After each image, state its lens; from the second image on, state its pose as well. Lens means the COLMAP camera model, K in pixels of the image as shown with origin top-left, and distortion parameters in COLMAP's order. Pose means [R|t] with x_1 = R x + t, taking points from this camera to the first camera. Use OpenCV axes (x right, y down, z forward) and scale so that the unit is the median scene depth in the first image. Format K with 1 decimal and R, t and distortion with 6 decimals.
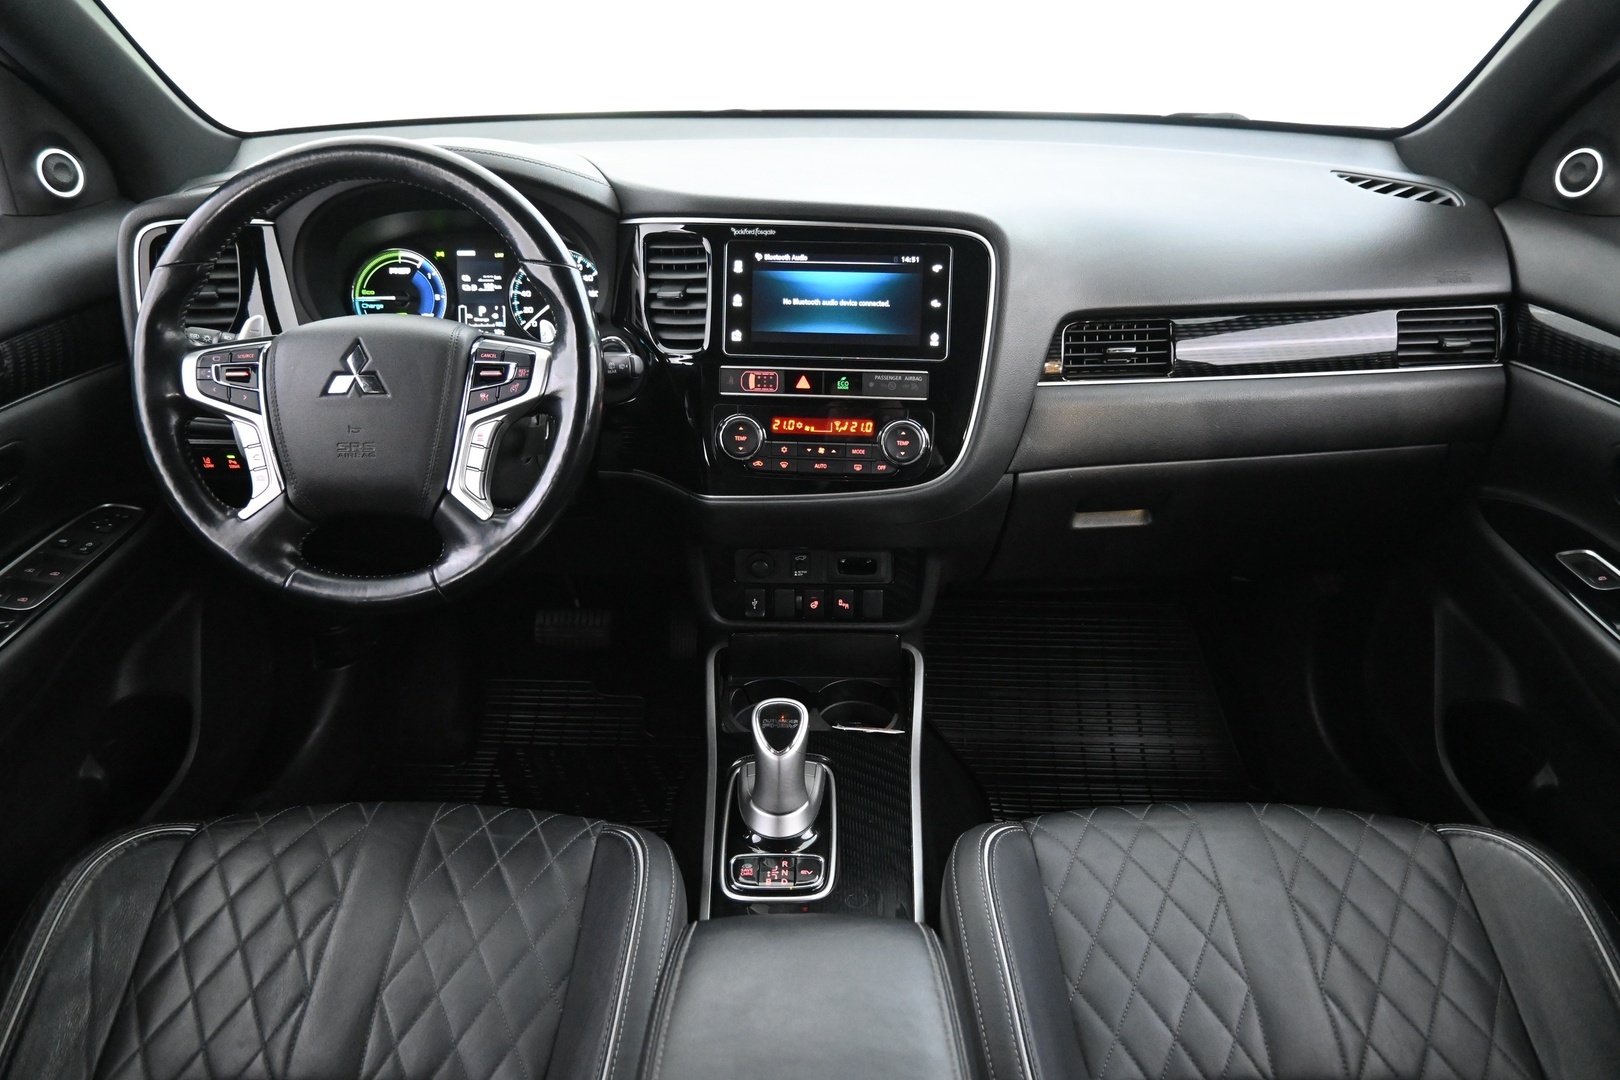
lens RADIAL K [[1063.7, 0, 810.0], [0, 1063.7, 540.0], [0, 0, 1]] dist [-0.023645, 0.000250]
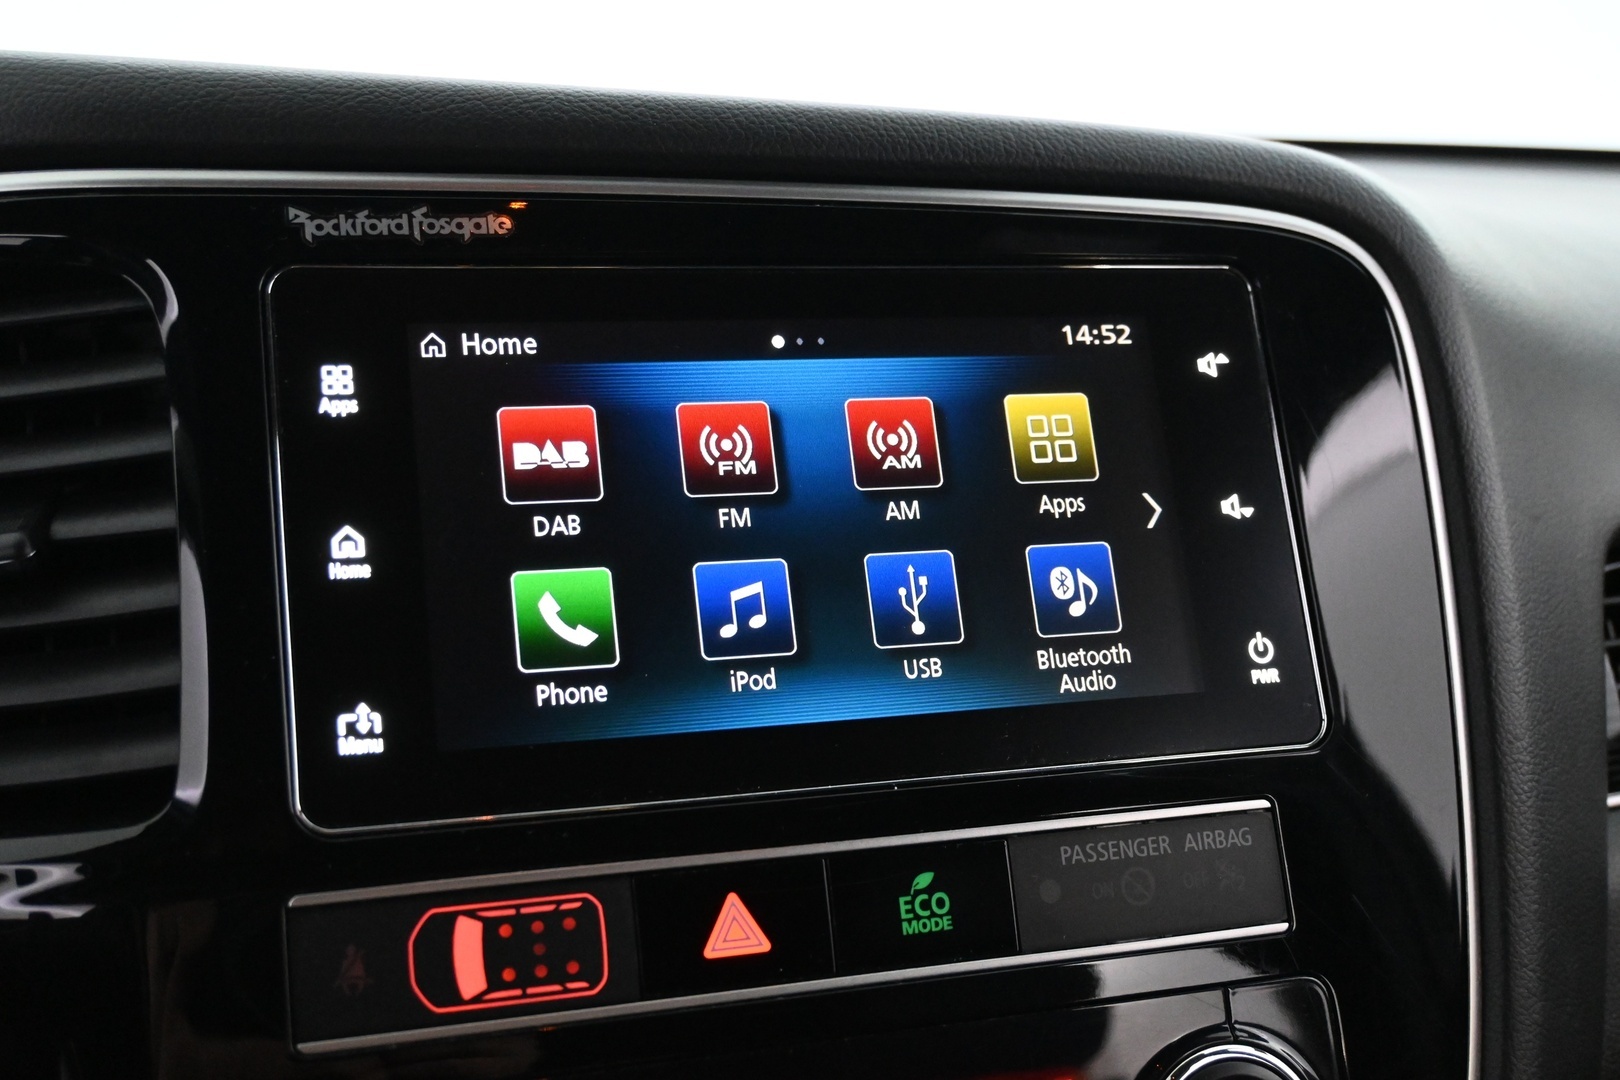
lens RADIAL K [[1921.2, 0, 810.0], [0, 1921.2, 540.0], [0, 0, 1]] dist [0.018779, -0.051245]
pose [[0.917210, -0.055047, 0.394584, -0.130229], [0.180482, 0.940364, -0.288344, -0.110622], [-0.355180, 0.335687, 0.872446, 0.662267]]
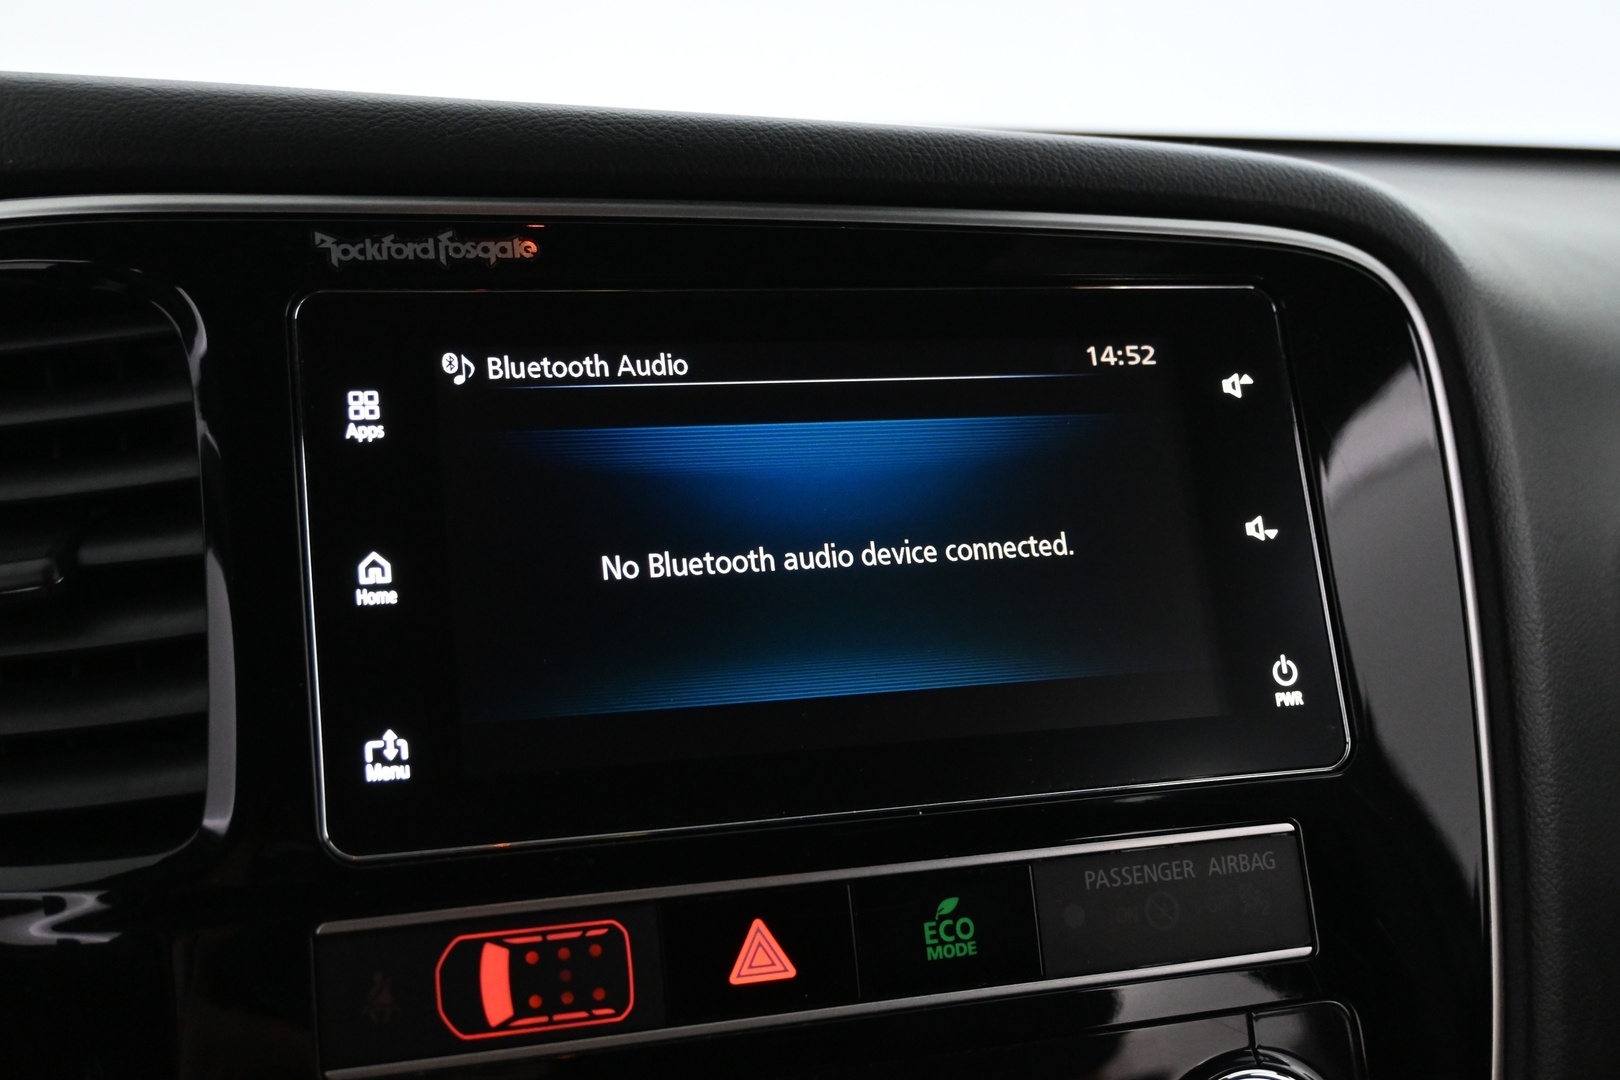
lens RADIAL K [[1921.2, 0, 810.0], [0, 1921.2, 540.0], [0, 0, 1]] dist [0.018779, -0.051245]
pose [[0.918989, -0.056504, 0.390213, -0.132804], [0.177342, 0.943155, -0.281086, -0.118783], [-0.352149, 0.327516, 0.876769, 0.660870]]
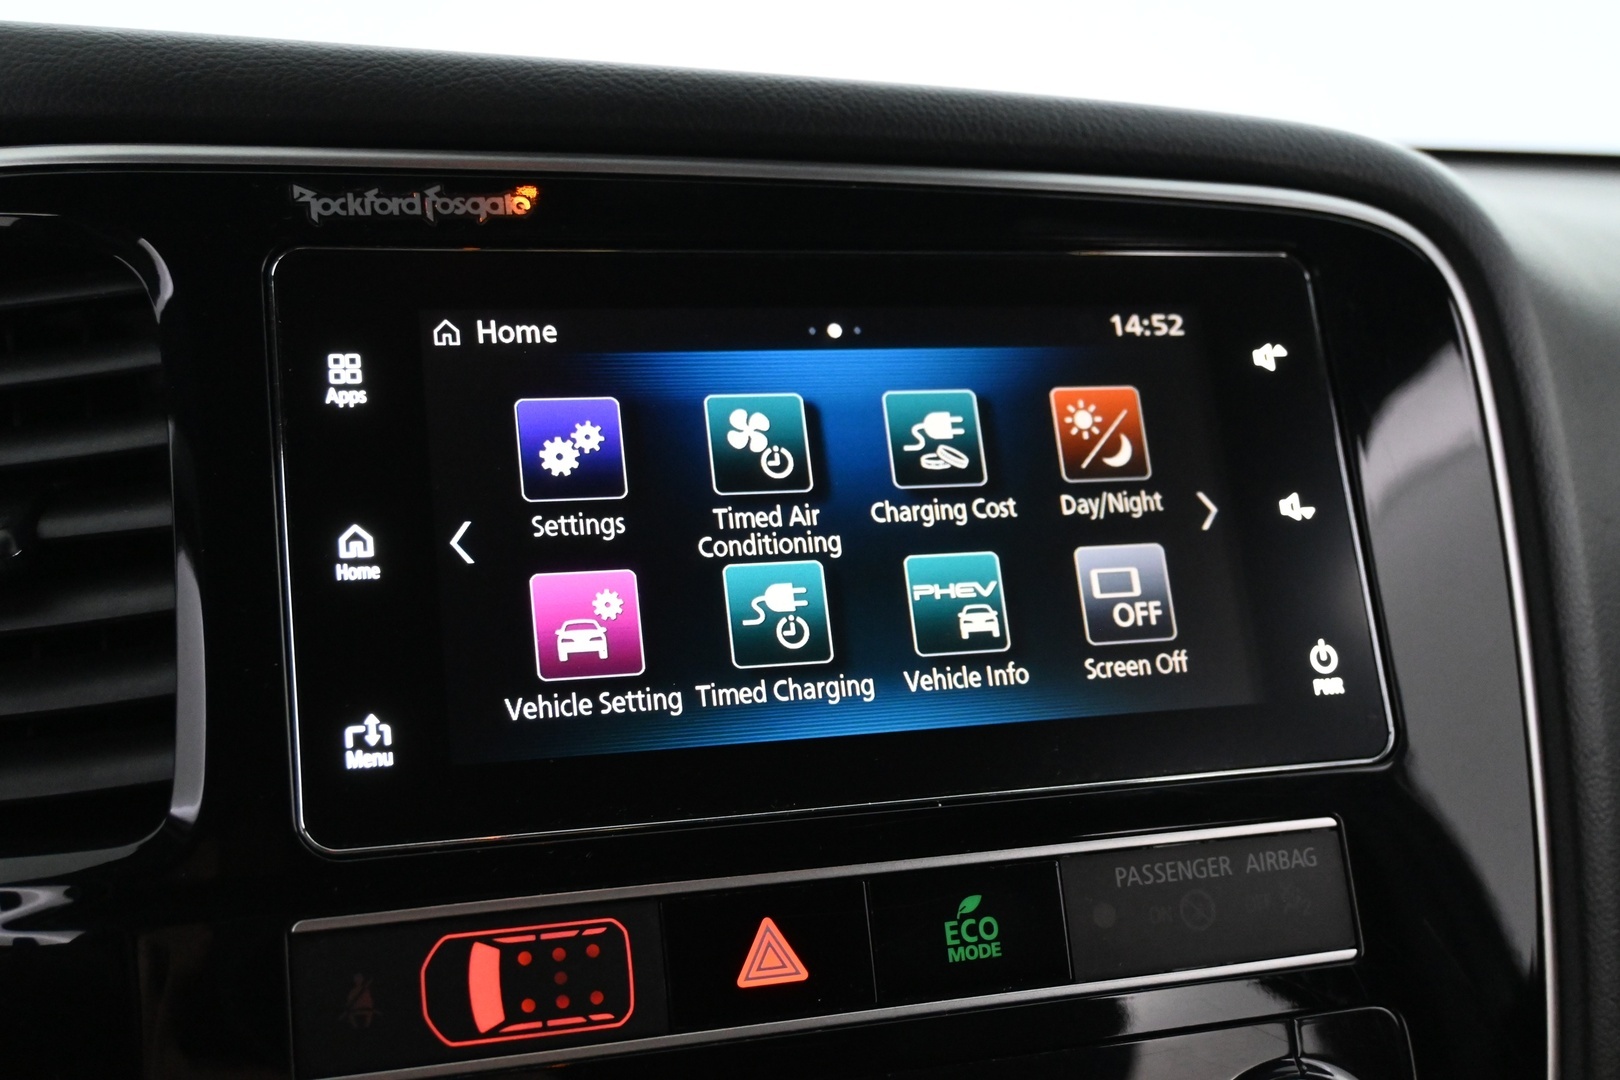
lens RADIAL K [[1921.2, 0, 810.0], [0, 1921.2, 540.0], [0, 0, 1]] dist [0.018779, -0.051245]
pose [[0.917409, -0.050910, 0.394676, -0.127470], [0.180702, 0.936931, -0.299178, -0.114815], [-0.354553, 0.345787, 0.868748, 0.686302]]
